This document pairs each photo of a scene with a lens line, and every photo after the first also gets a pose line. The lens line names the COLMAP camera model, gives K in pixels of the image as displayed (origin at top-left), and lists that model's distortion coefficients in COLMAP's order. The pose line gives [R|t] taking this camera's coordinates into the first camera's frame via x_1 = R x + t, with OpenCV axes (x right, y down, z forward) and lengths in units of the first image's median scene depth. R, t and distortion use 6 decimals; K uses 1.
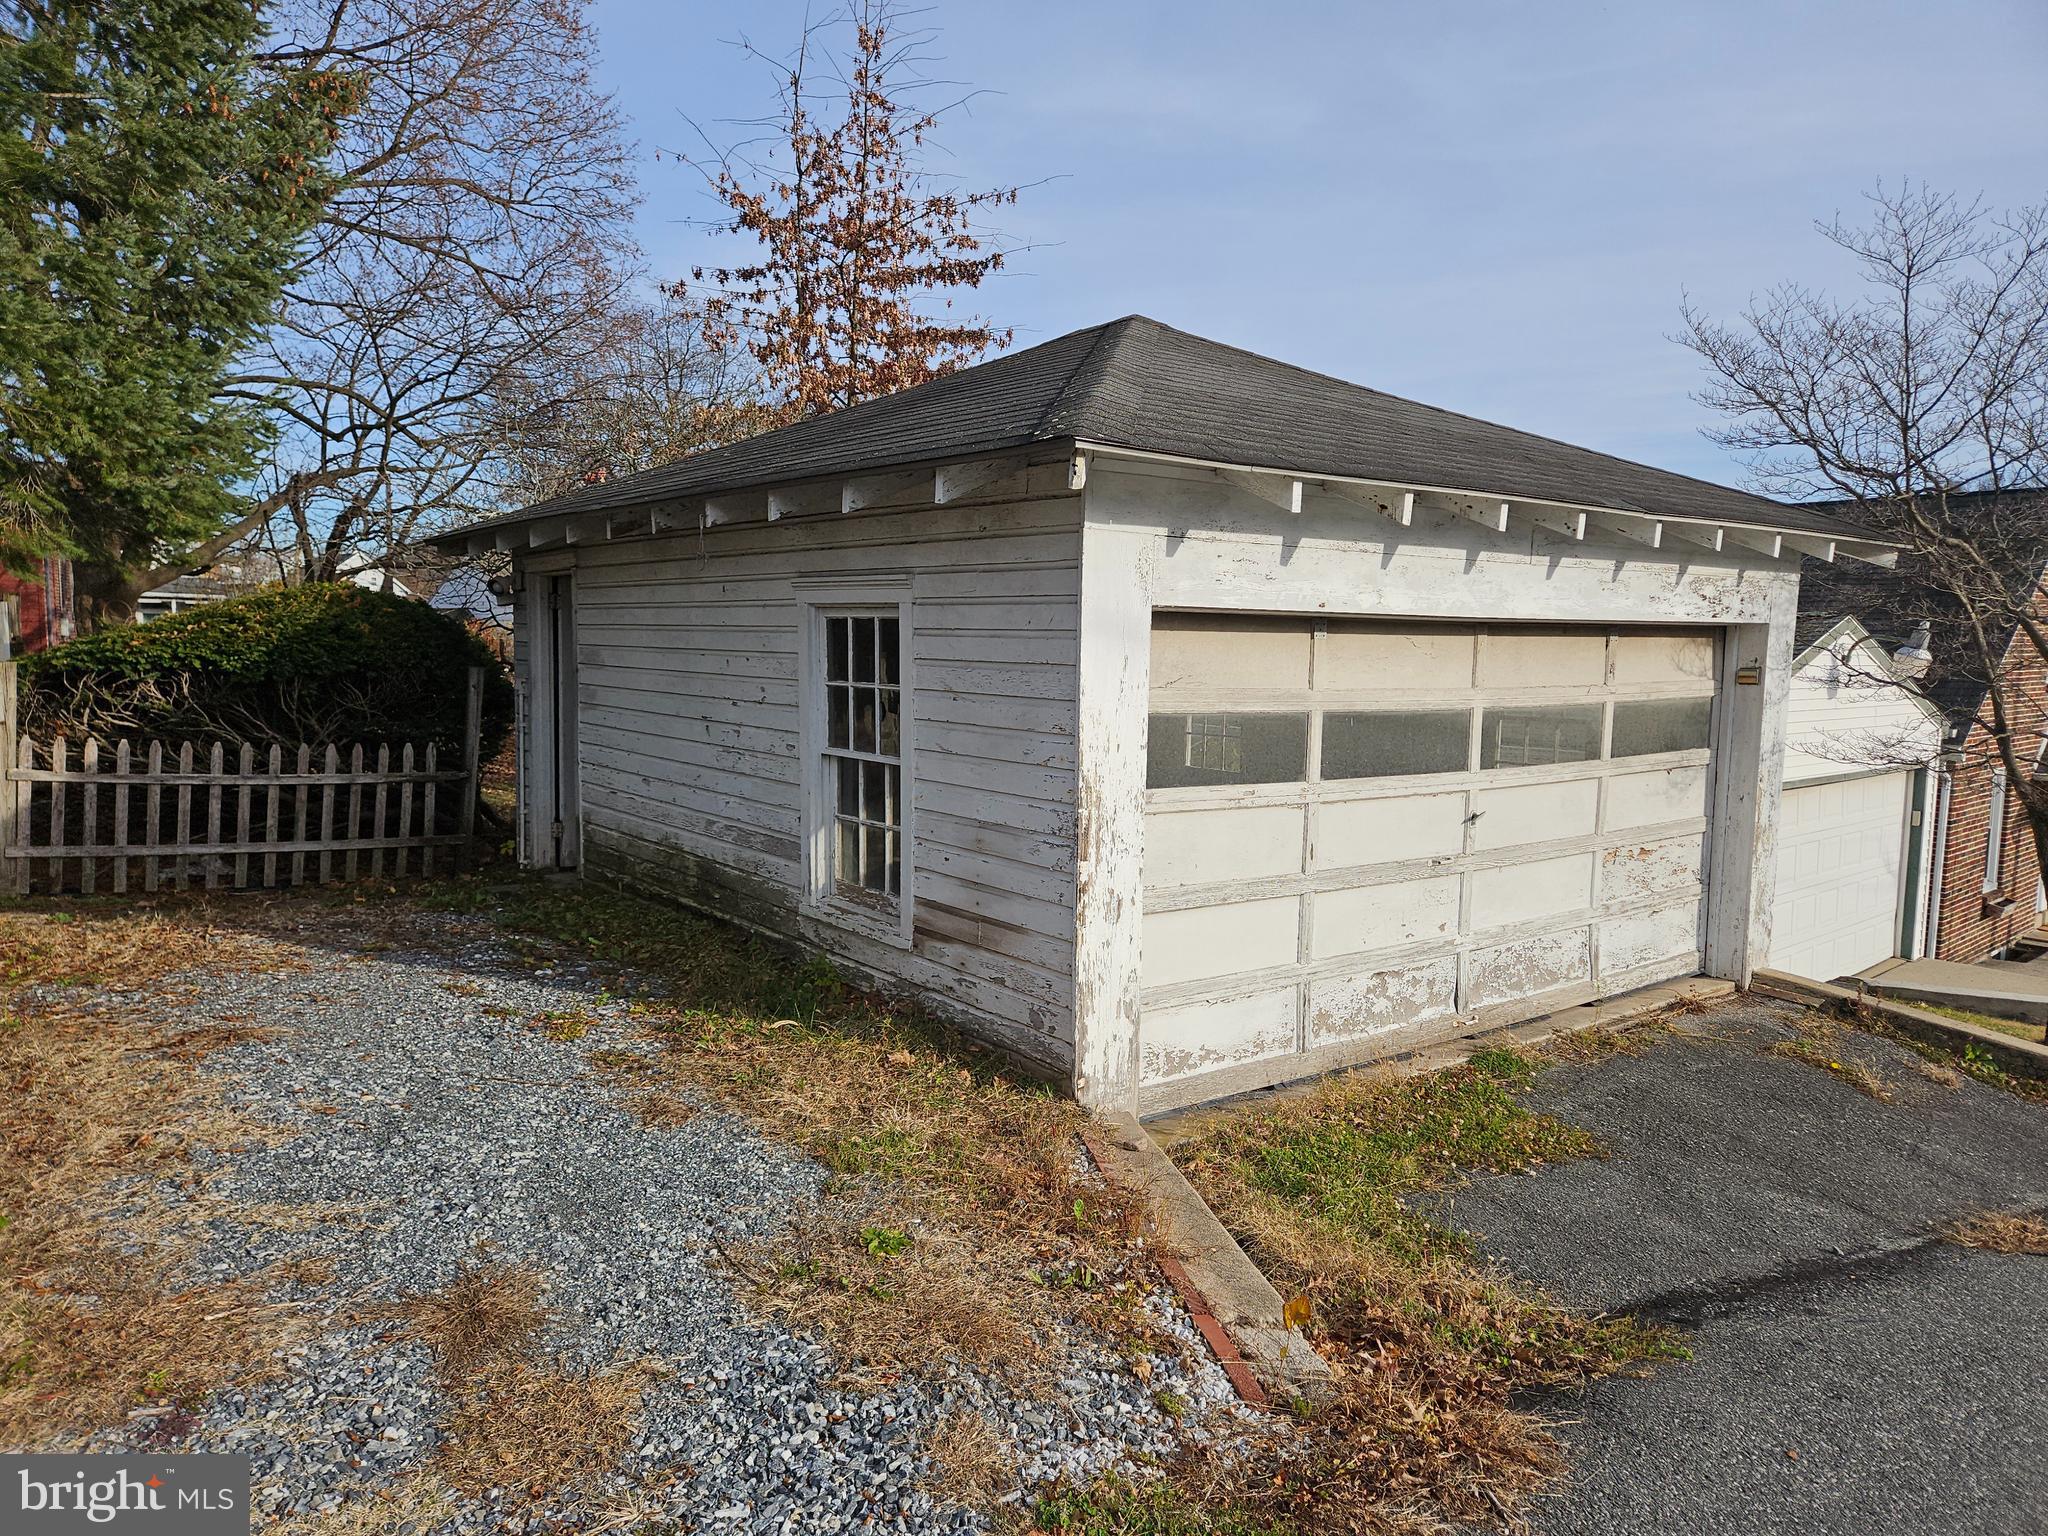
lens RADIAL K [[1338.5, 0, 1038.5], [0, 1338.5, 773.5], [0, 0, 1]] dist [0.085661, -0.066509]
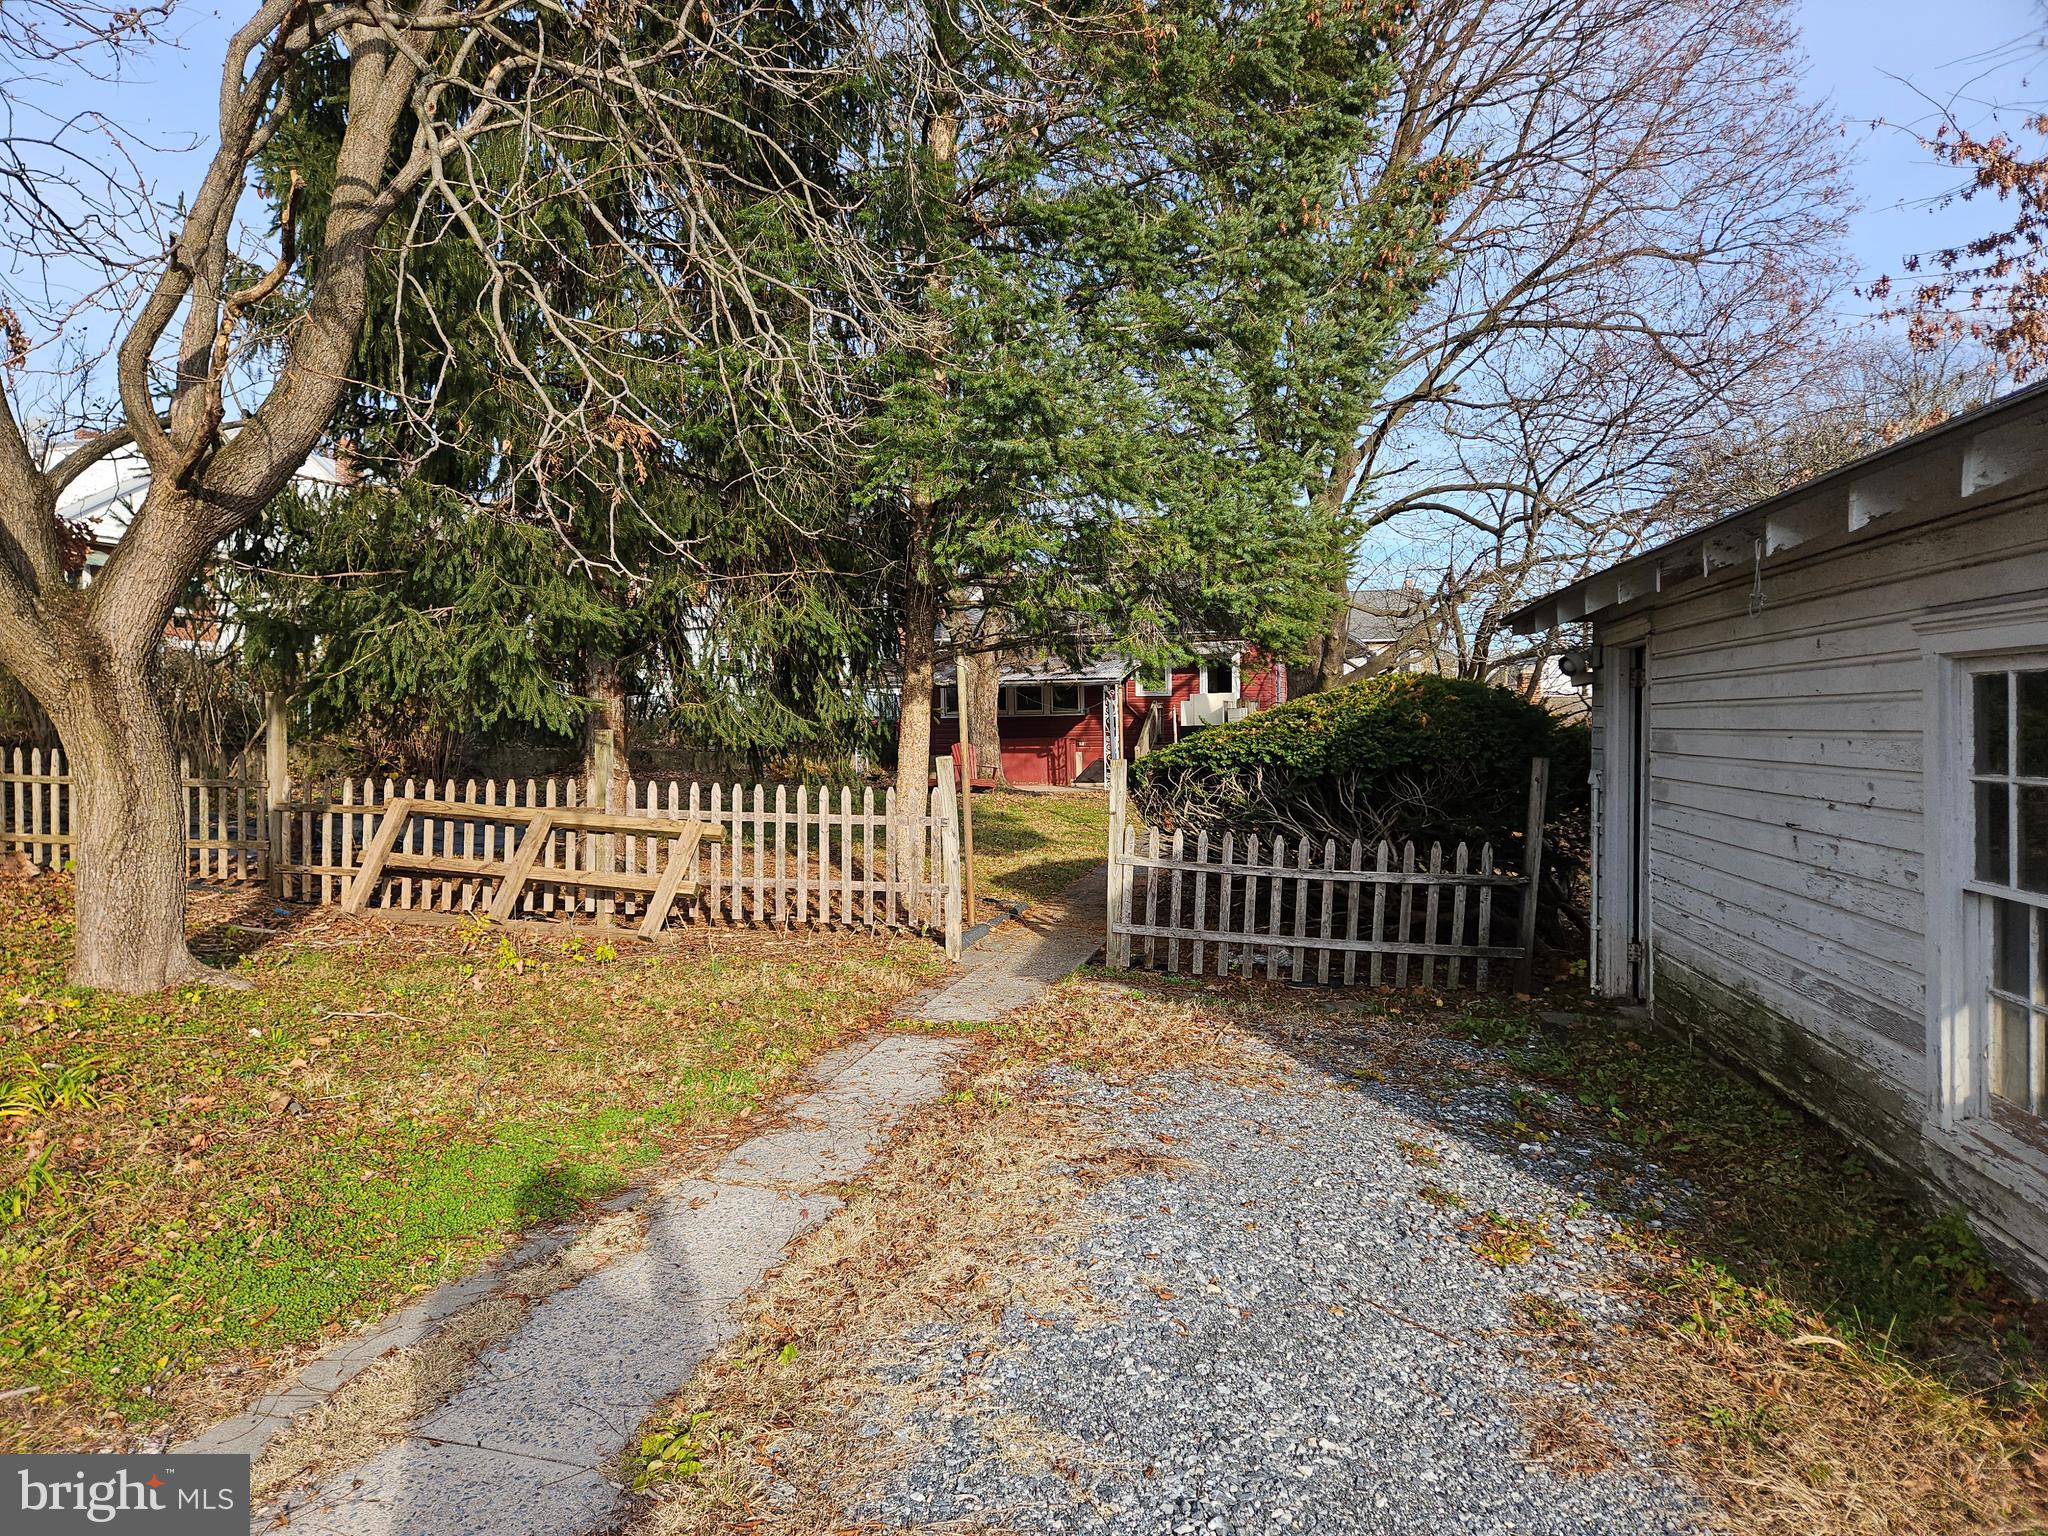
lens RADIAL K [[1338.5, 0, 1038.5], [0, 1338.5, 773.5], [0, 0, 1]] dist [0.085661, -0.066509]
pose [[0.664194, -0.001250, -0.747559, 0.027361], [-0.046867, 0.997962, -0.043309, -0.017687], [0.746090, 0.063801, 0.662782, 0.208002]]
